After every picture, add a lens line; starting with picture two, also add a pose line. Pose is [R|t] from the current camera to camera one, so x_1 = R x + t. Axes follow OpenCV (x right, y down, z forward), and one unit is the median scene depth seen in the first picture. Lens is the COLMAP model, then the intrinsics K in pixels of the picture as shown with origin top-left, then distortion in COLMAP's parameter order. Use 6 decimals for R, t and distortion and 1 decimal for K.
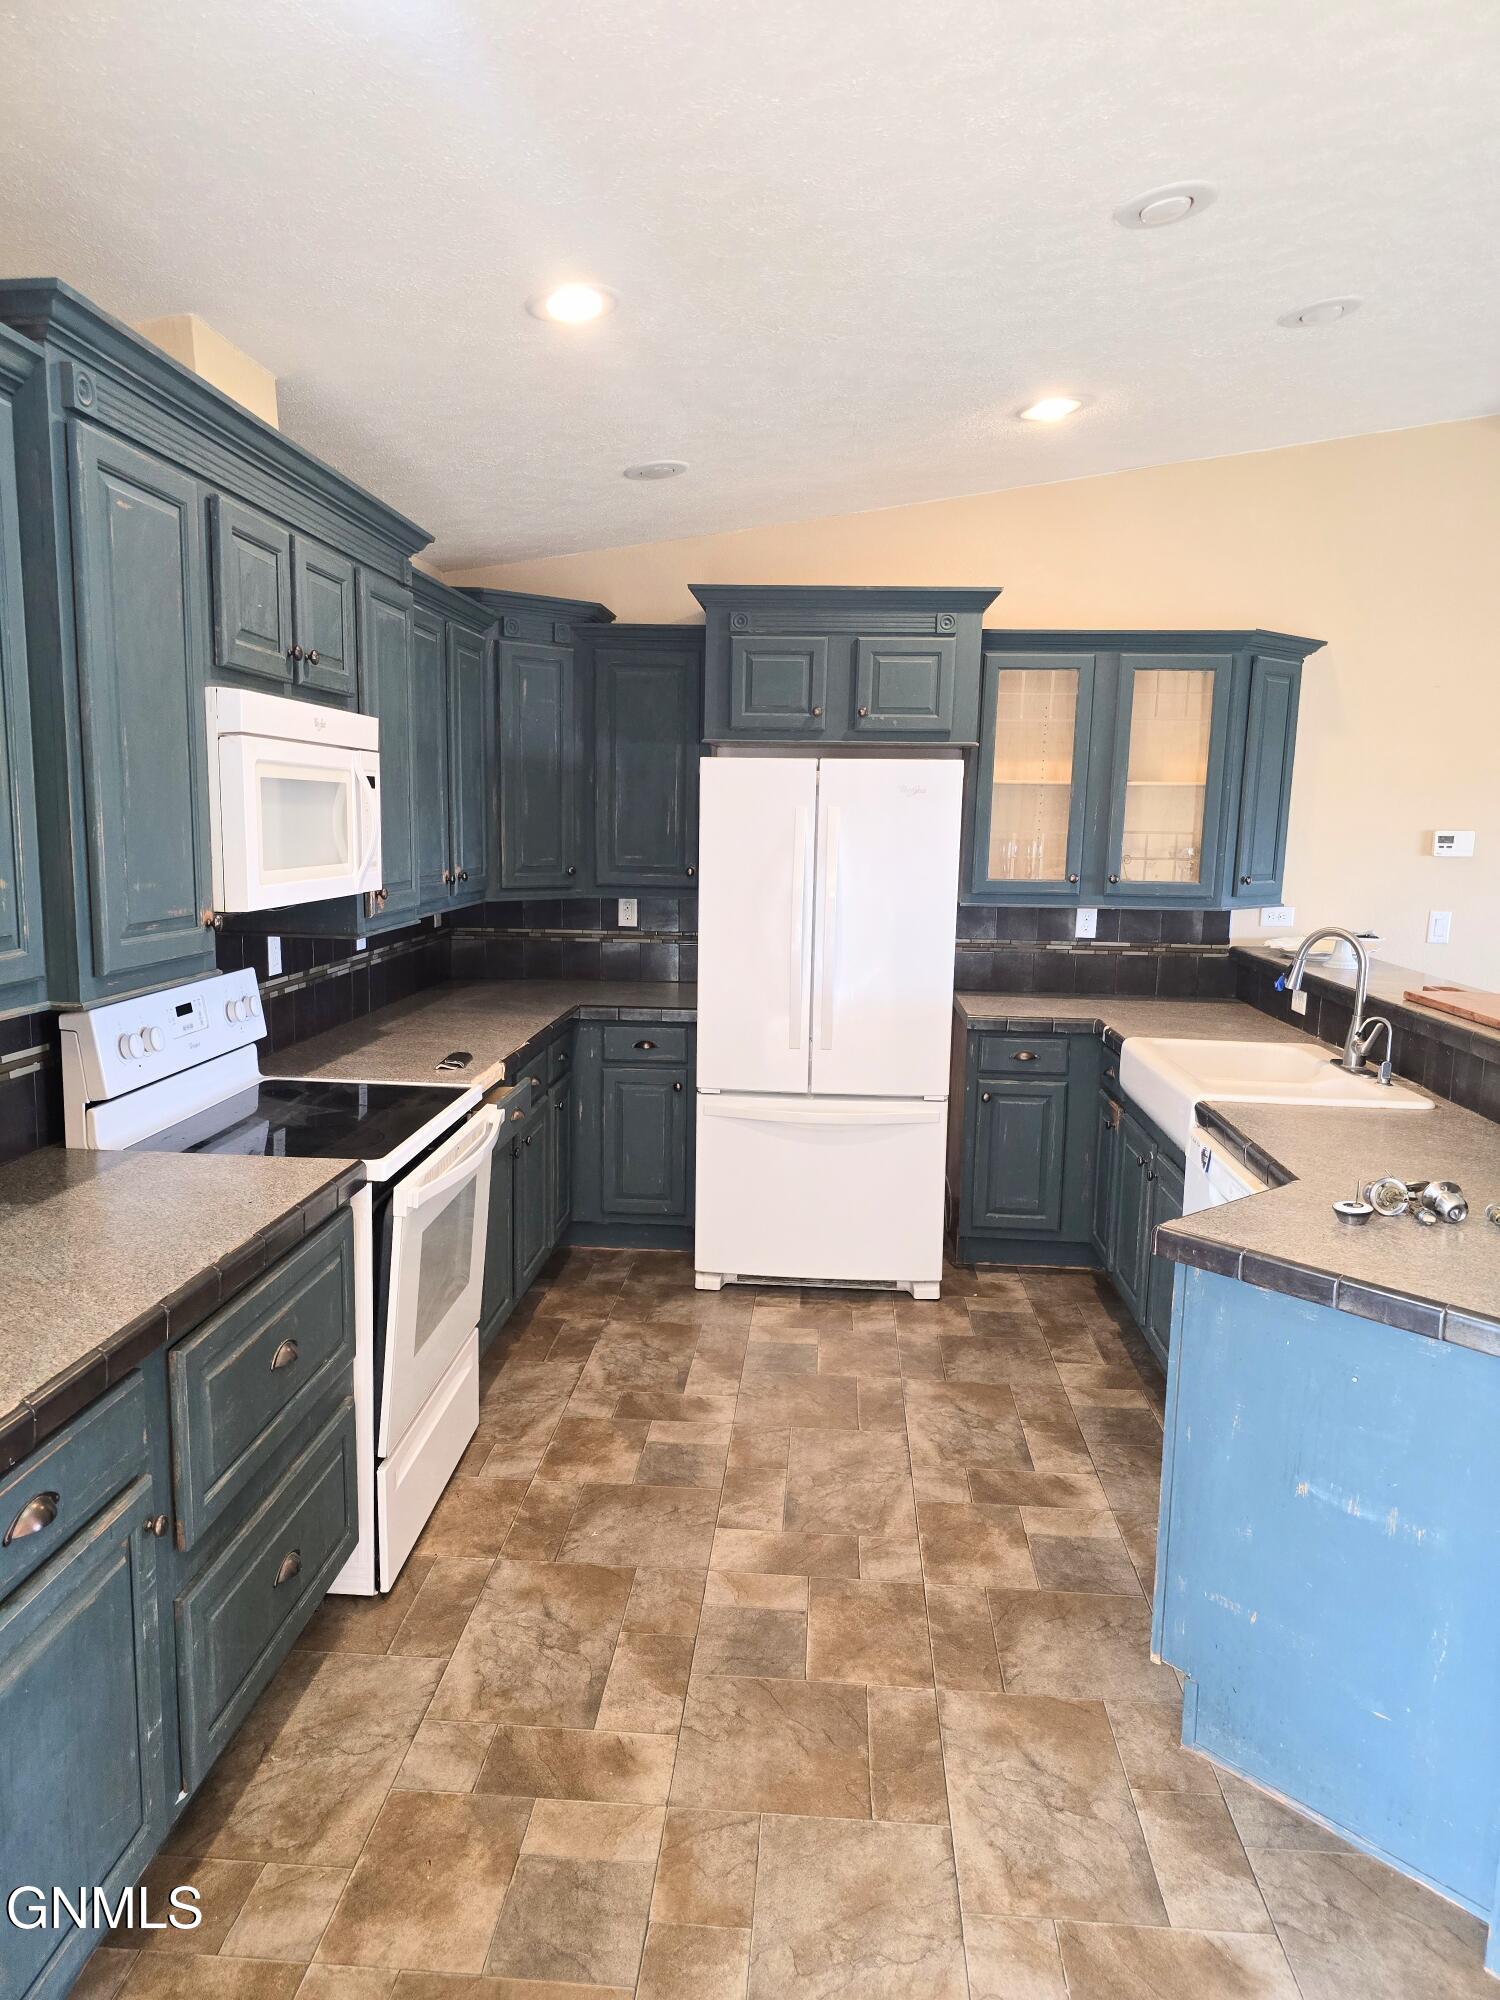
lens RADIAL K [[1348.3, 0, 746.6], [0, 1348.3, 994.7], [0, 0, 1]] dist [0.056546, -0.046246]
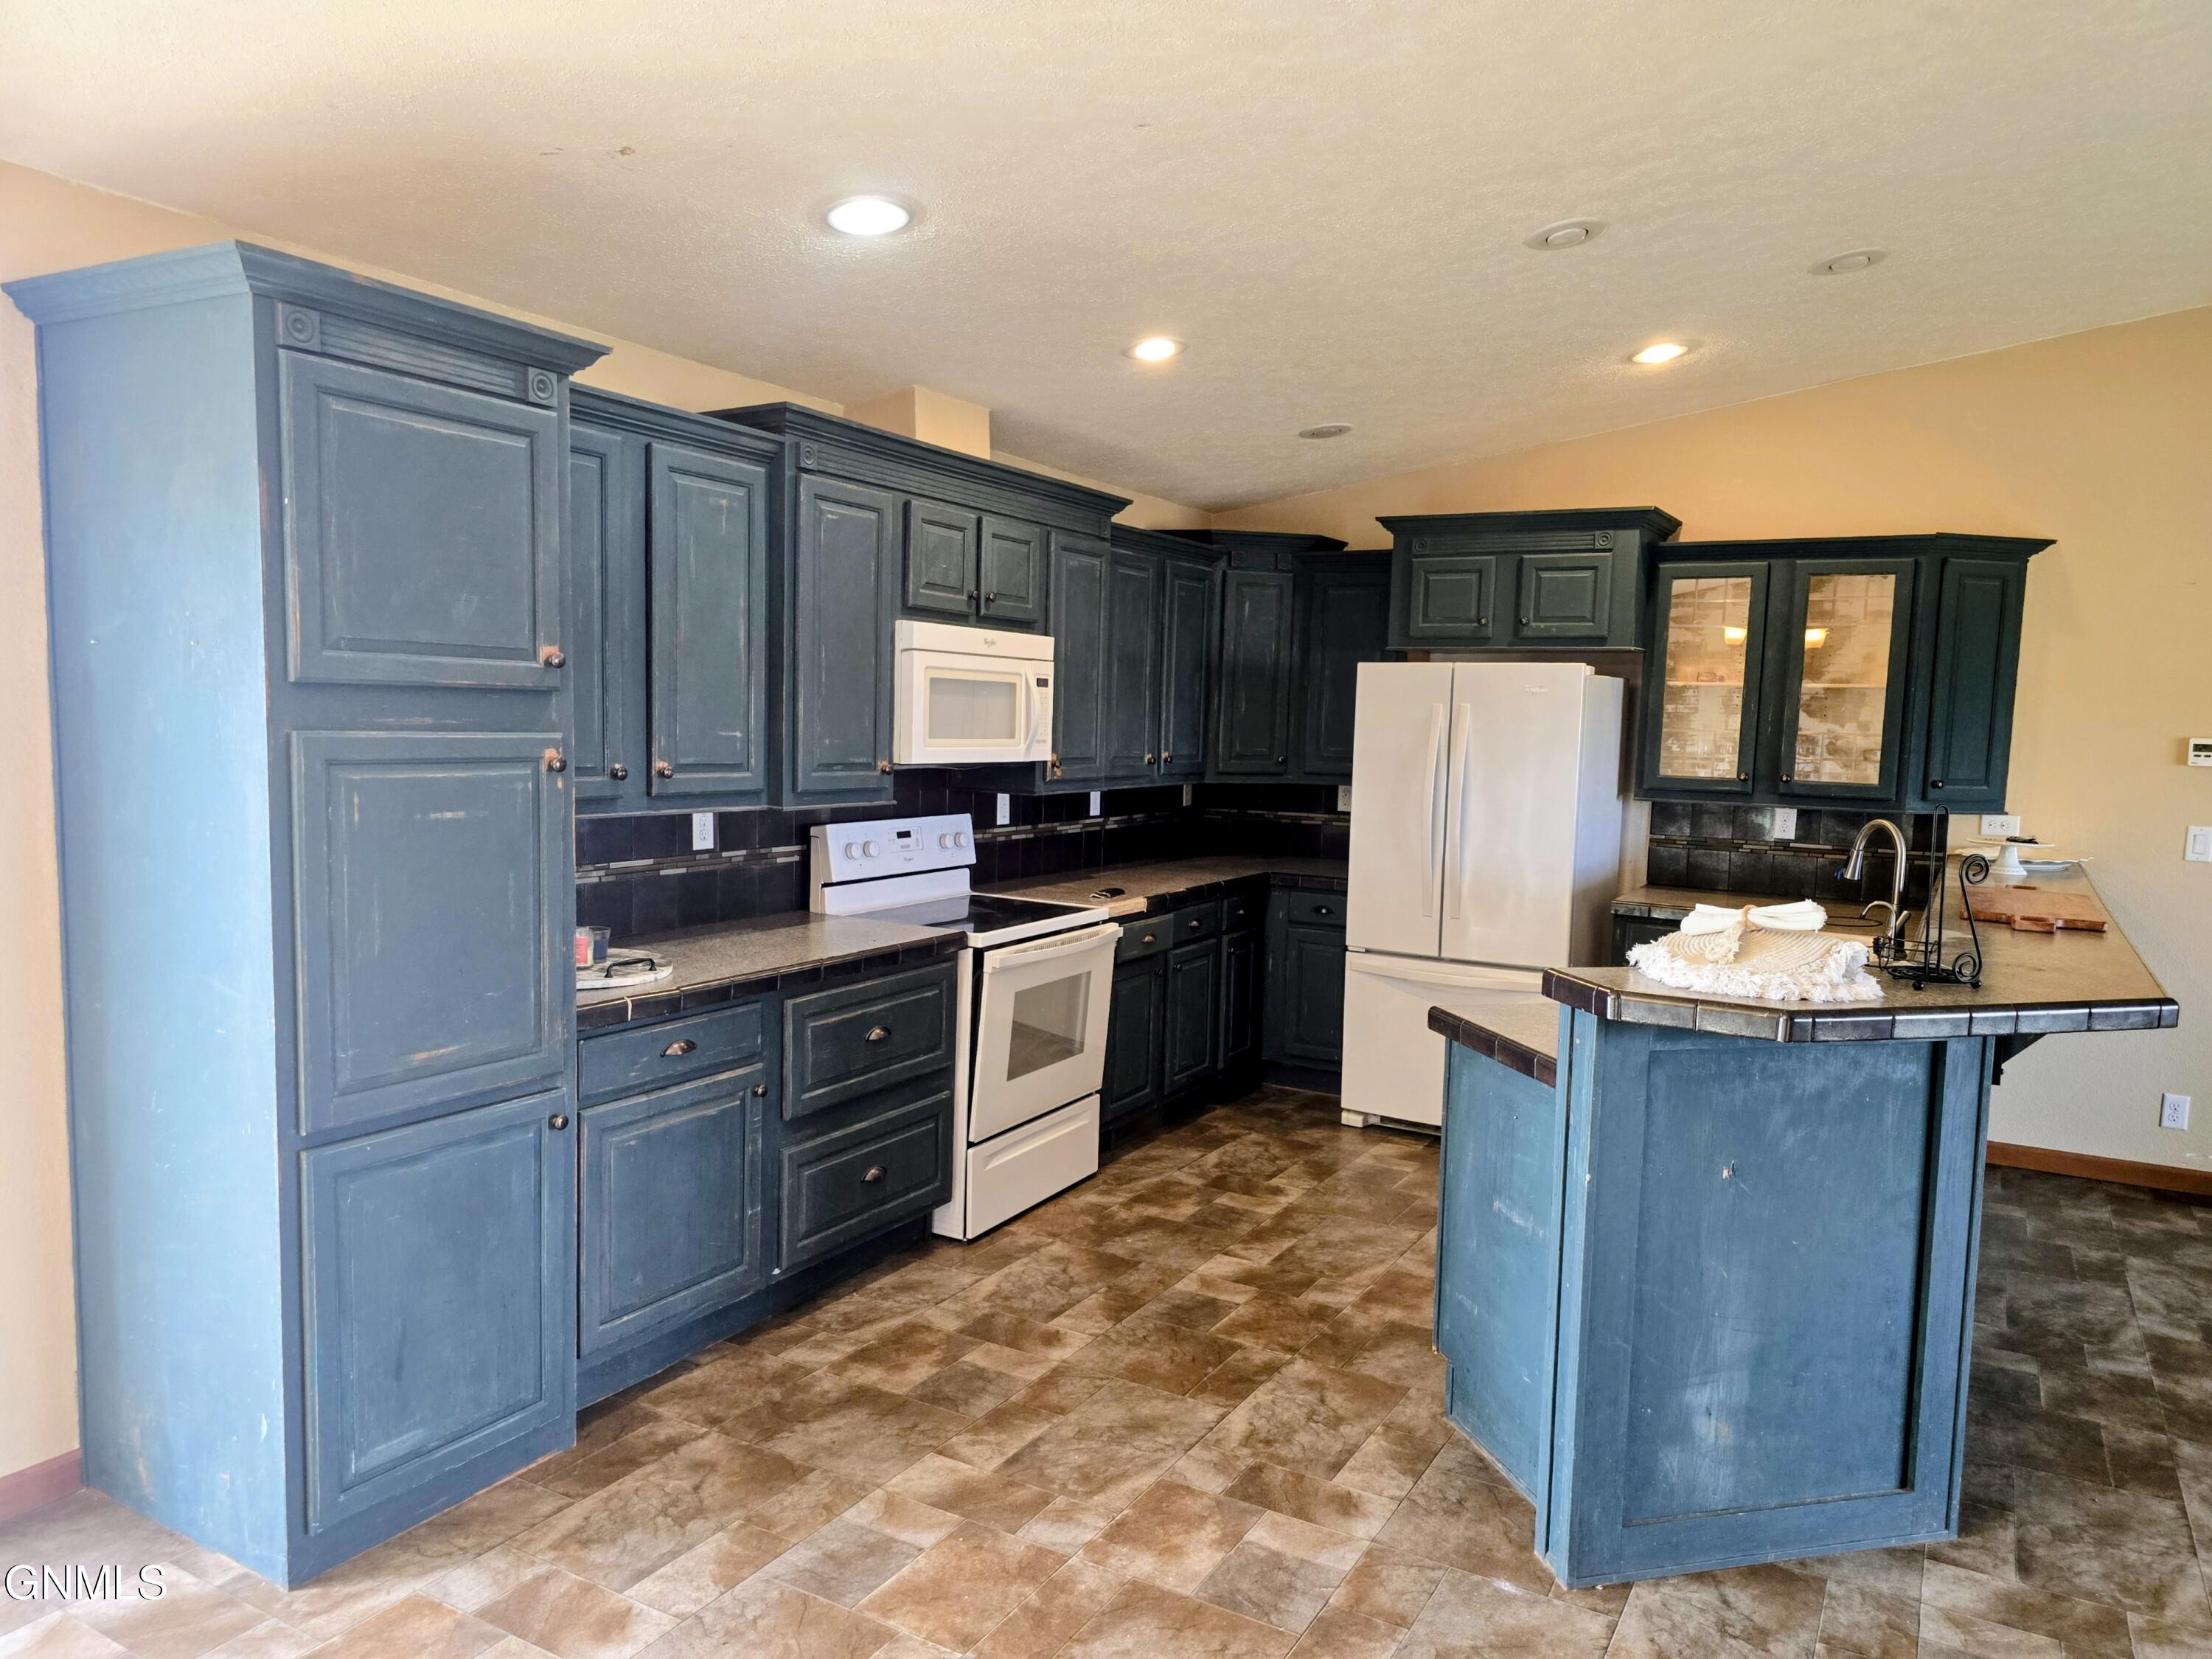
lens RADIAL K [[1491.2, 0, 1138.9], [0, 1491.2, 822.0], [0, 0, 1]] dist [0.056546, -0.046246]
pose [[0.903195, 0.038581, -0.427493, 0.522545], [-0.069460, 0.995962, -0.056870, 0.073603], [0.423573, 0.081058, 0.902228, -0.362342]]
